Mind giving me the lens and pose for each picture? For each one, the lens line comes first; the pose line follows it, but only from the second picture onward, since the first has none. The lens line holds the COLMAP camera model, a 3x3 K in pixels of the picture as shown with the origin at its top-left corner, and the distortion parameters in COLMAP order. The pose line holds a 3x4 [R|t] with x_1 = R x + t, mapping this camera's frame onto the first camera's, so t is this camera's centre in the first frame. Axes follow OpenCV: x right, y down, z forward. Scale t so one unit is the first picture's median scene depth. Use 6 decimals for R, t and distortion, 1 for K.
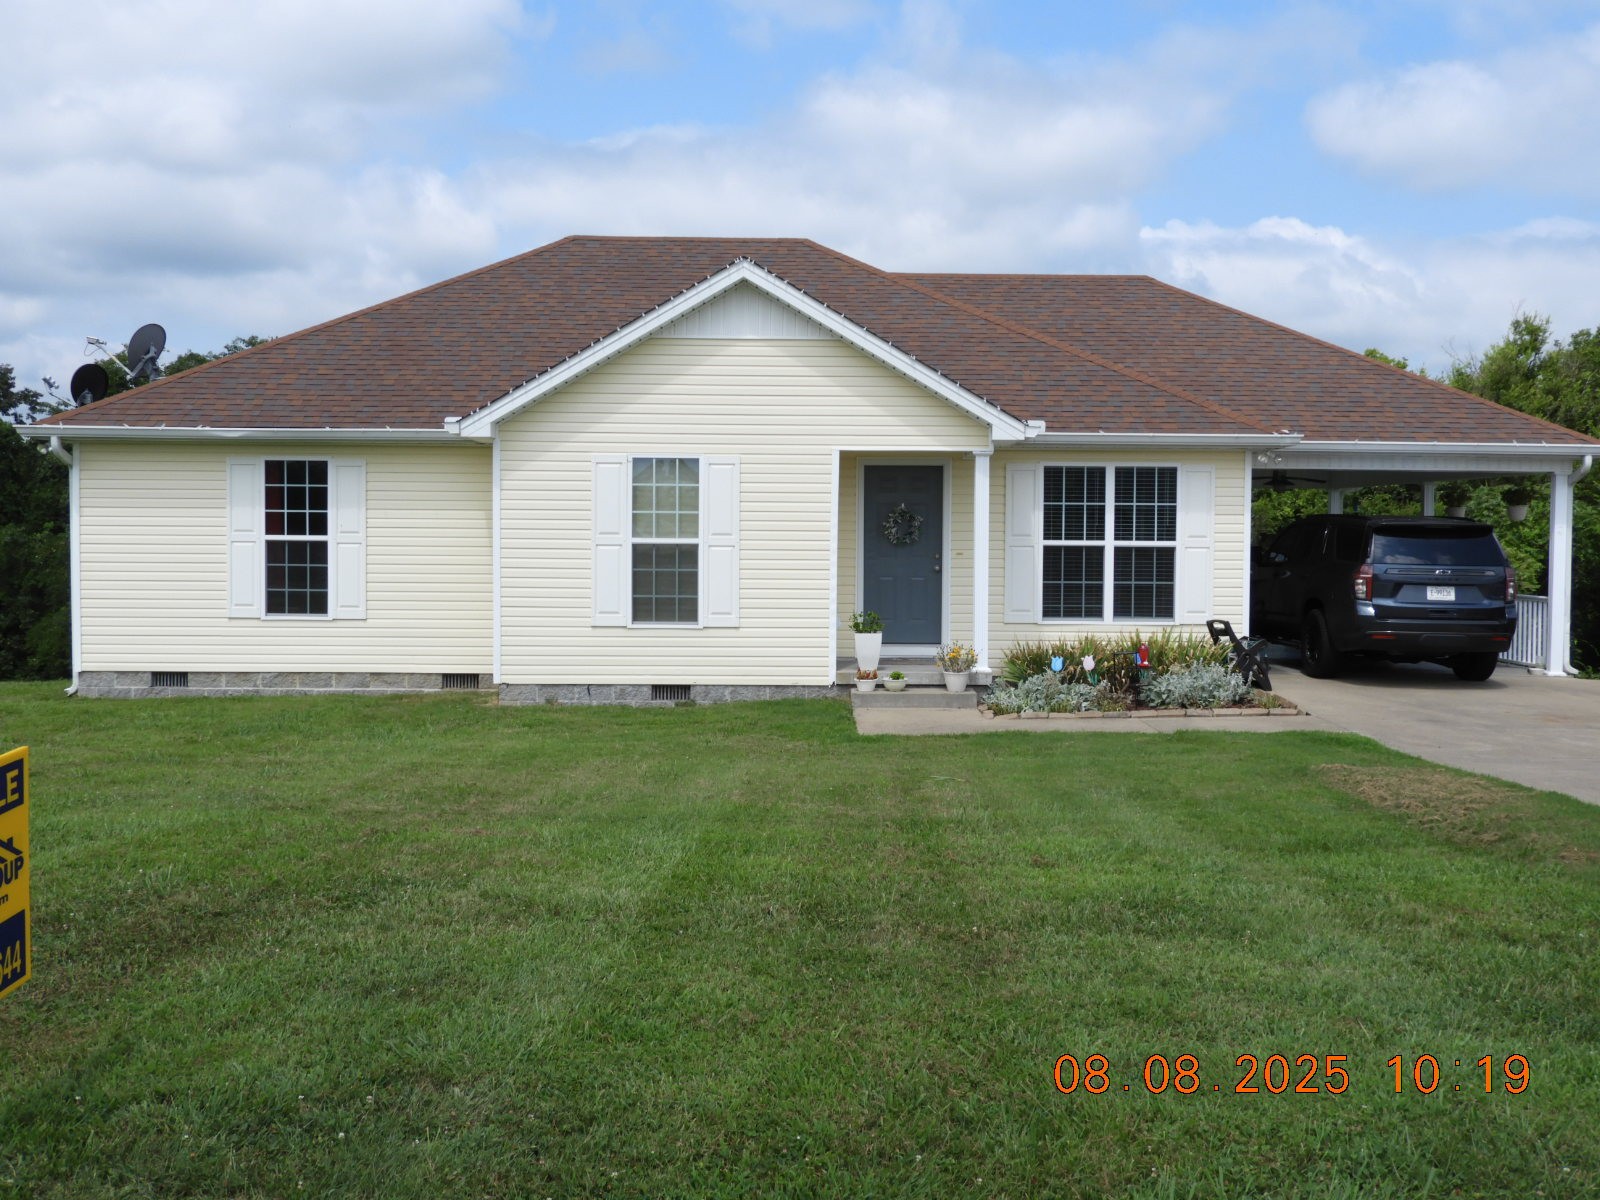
lens RADIAL K [[1650.8, 0, 800.0], [0, 1650.8, 600.0], [0, 0, 1]] dist [0.004770, -0.013560]
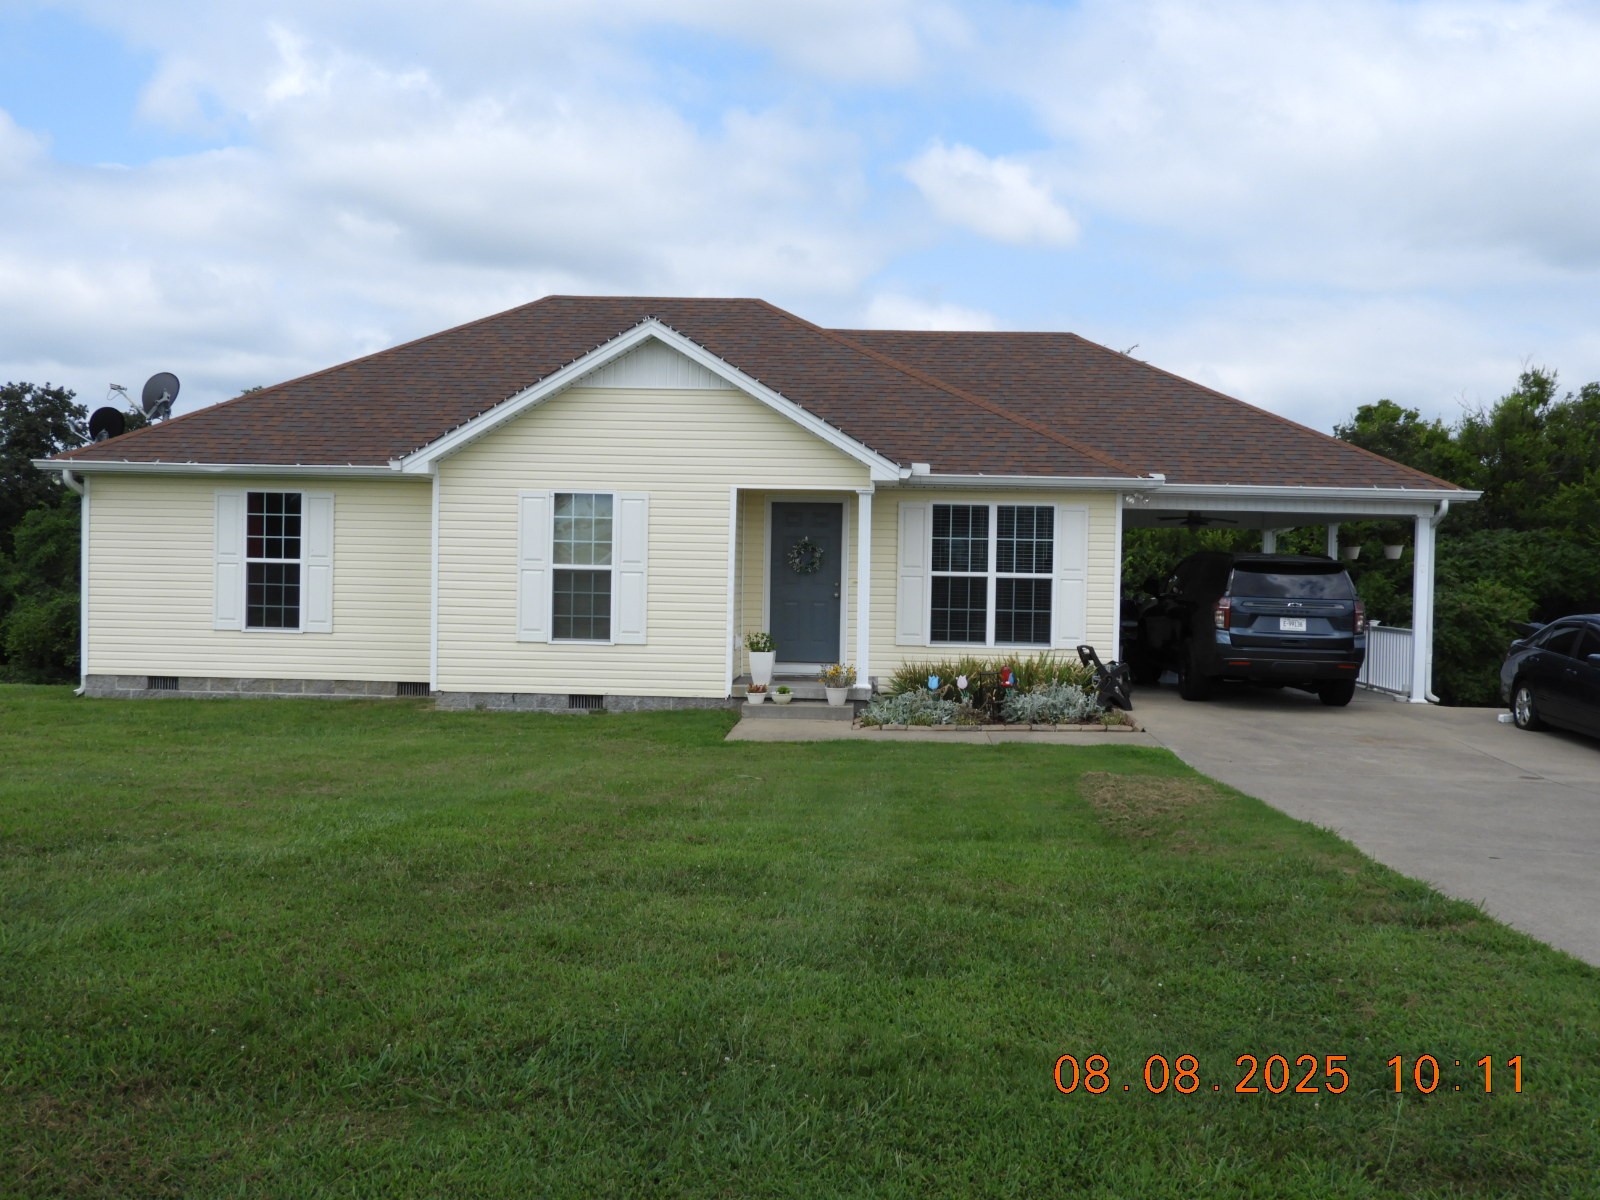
lens RADIAL K [[1538.5, 0, 800.0], [0, 1538.5, 600.0], [0, 0, 1]] dist [0.002764, -0.003709]
pose [[0.997960, 0.014081, -0.062264, 0.124228], [-0.015251, 0.999715, -0.018350, 0.003506], [0.061987, 0.019263, 0.997891, -0.036335]]
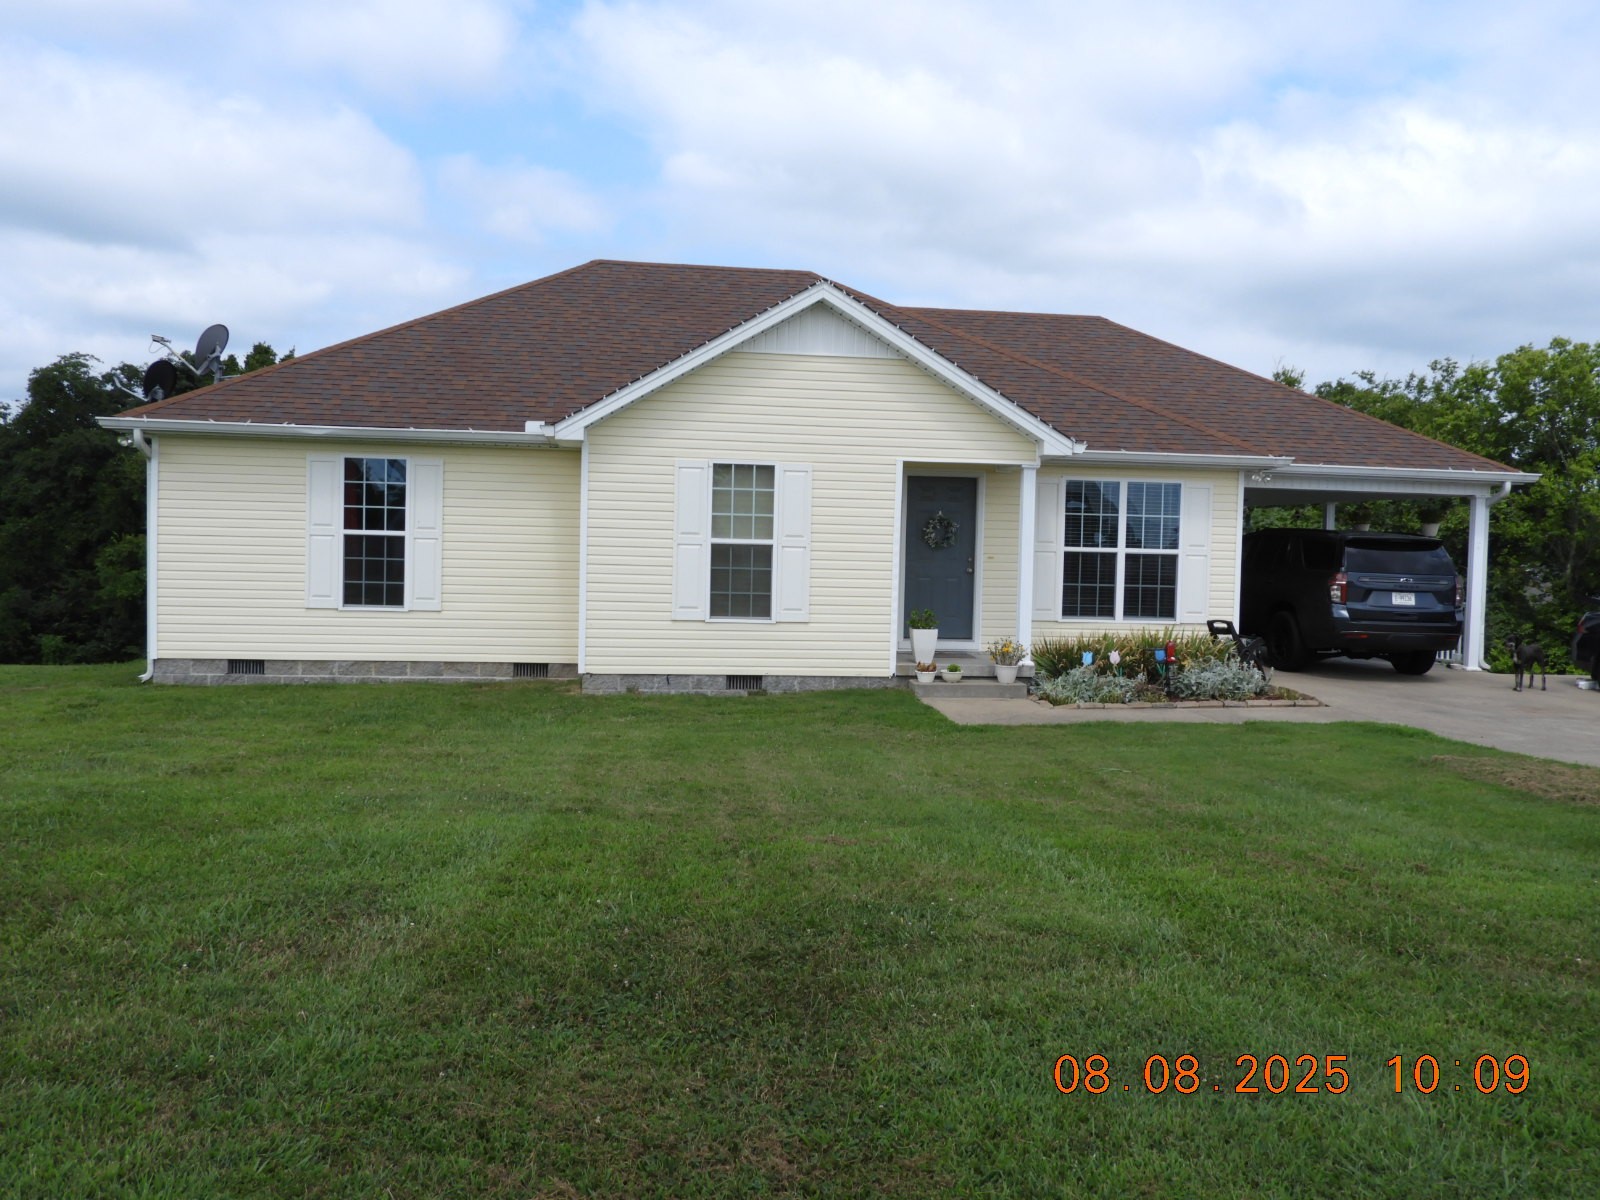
lens RADIAL K [[1389.2, 0, 800.0], [0, 1389.2, 600.0], [0, 0, 1]] dist [0.003383, -0.001385]
pose [[0.992328, 0.011847, 0.123062, -0.145244], [-0.012284, 0.999921, 0.002794, -0.000654], [-0.123019, -0.004284, 0.992395, 0.092165]]
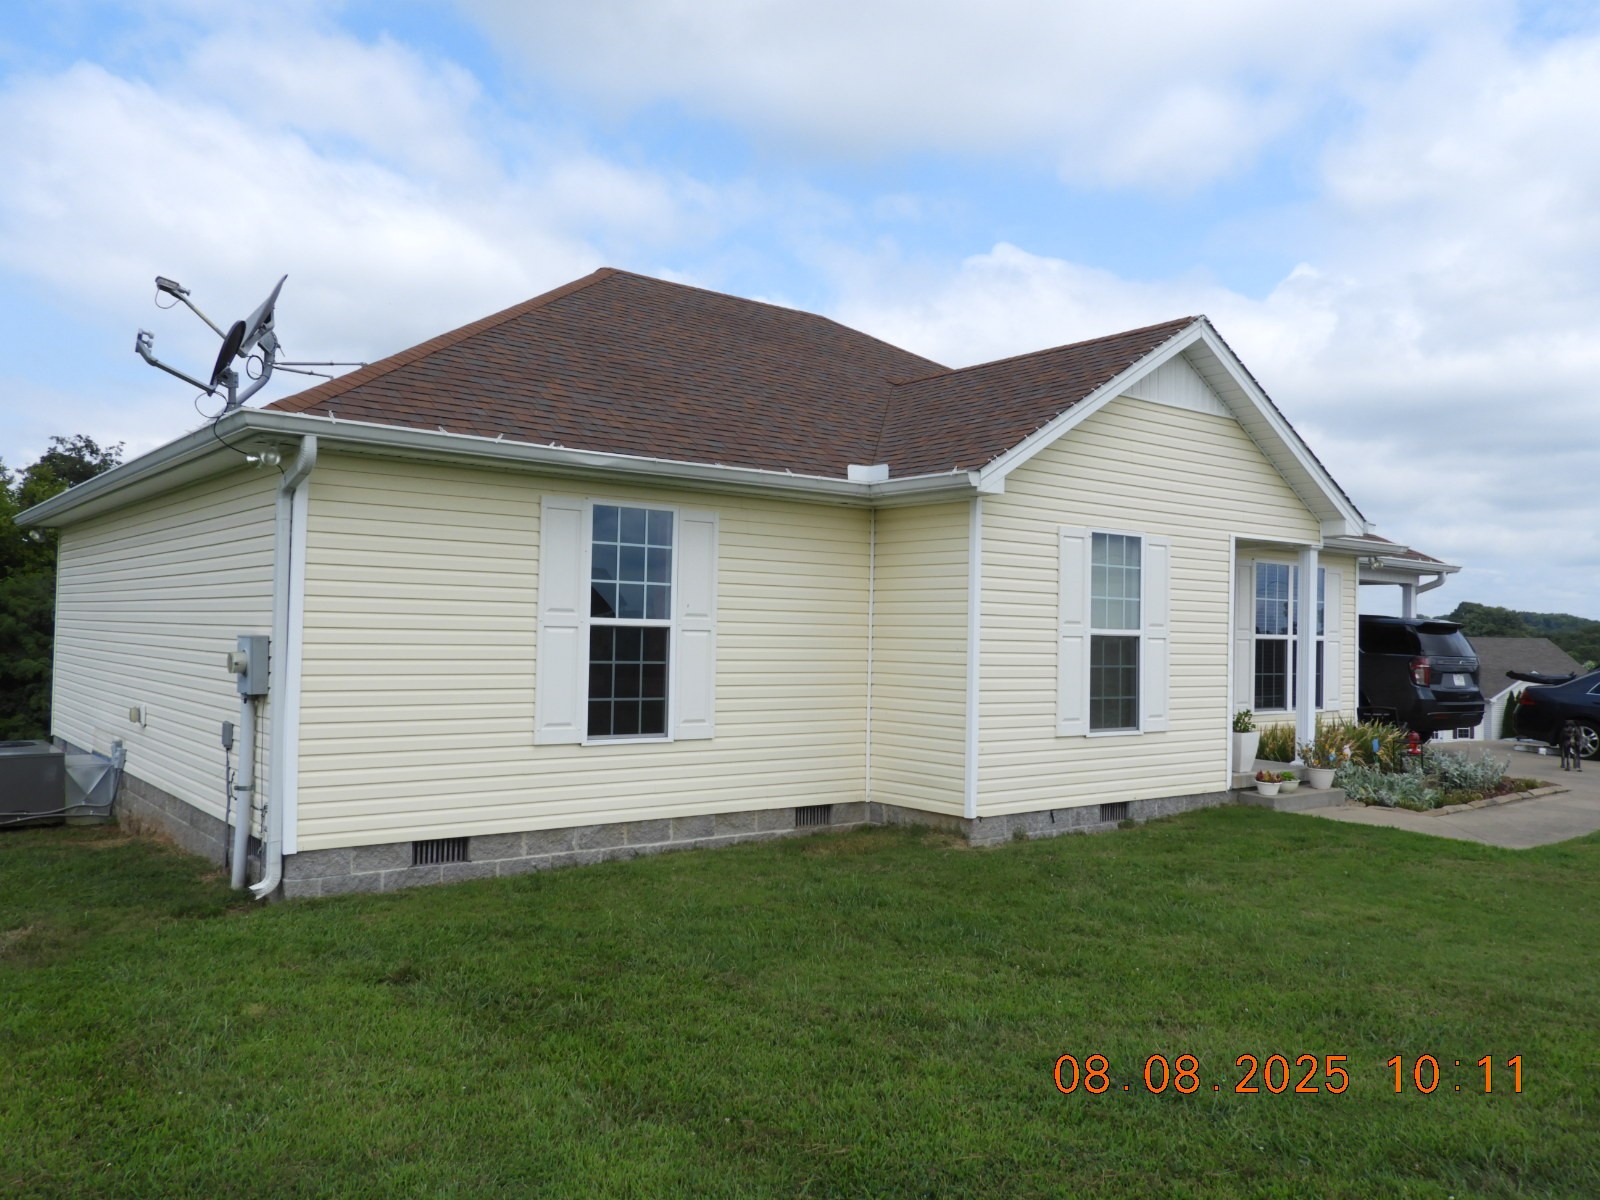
lens RADIAL K [[1250.9, 0, 800.0], [0, 1250.9, 600.0], [0, 0, 1]] dist [0.003828, -0.001703]
pose [[0.792714, 0.024077, 0.609118, -0.562938], [0.011276, 0.998470, -0.054142, -0.018150], [-0.609490, 0.049788, 0.791229, 0.552989]]
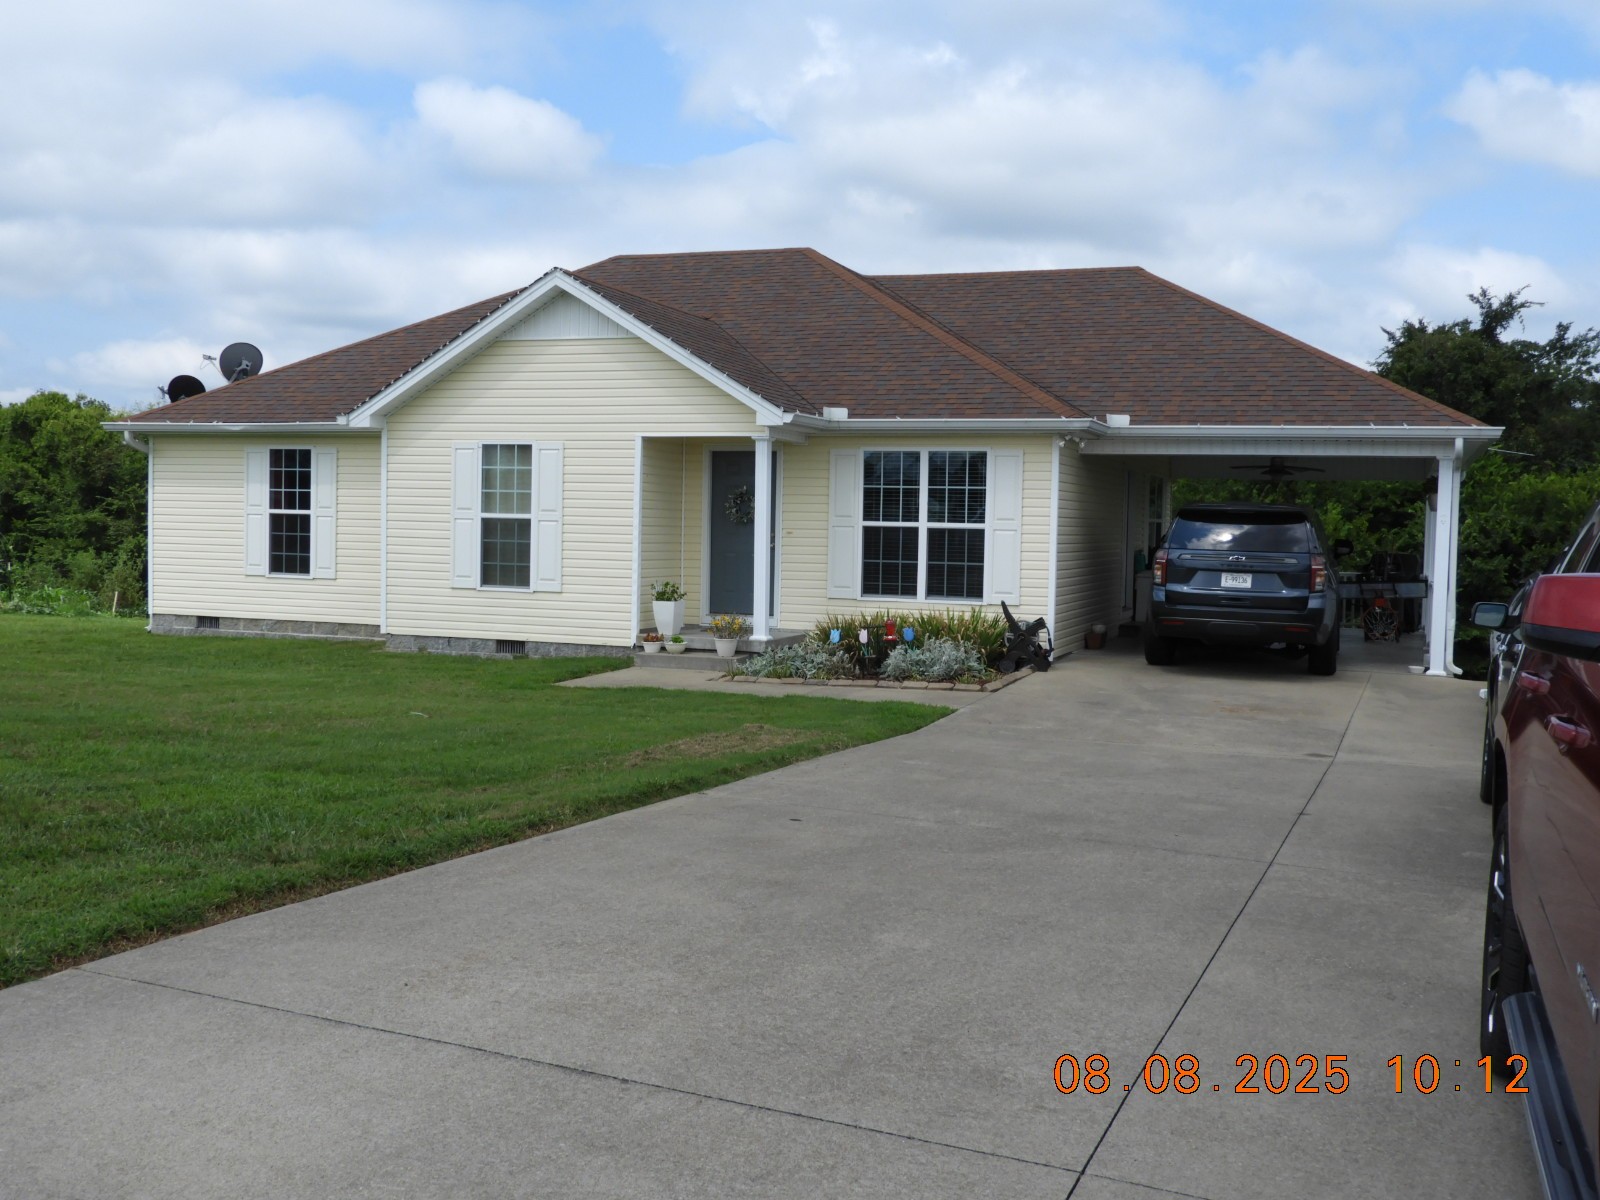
lens RADIAL K [[1538.5, 0, 800.0], [0, 1538.5, 600.0], [0, 0, 1]] dist [0.002764, -0.003709]
pose [[0.930827, 0.030842, -0.364156, 0.473636], [-0.030150, 0.999517, 0.007586, 0.008256], [0.364214, 0.003918, 0.931307, 0.065342]]
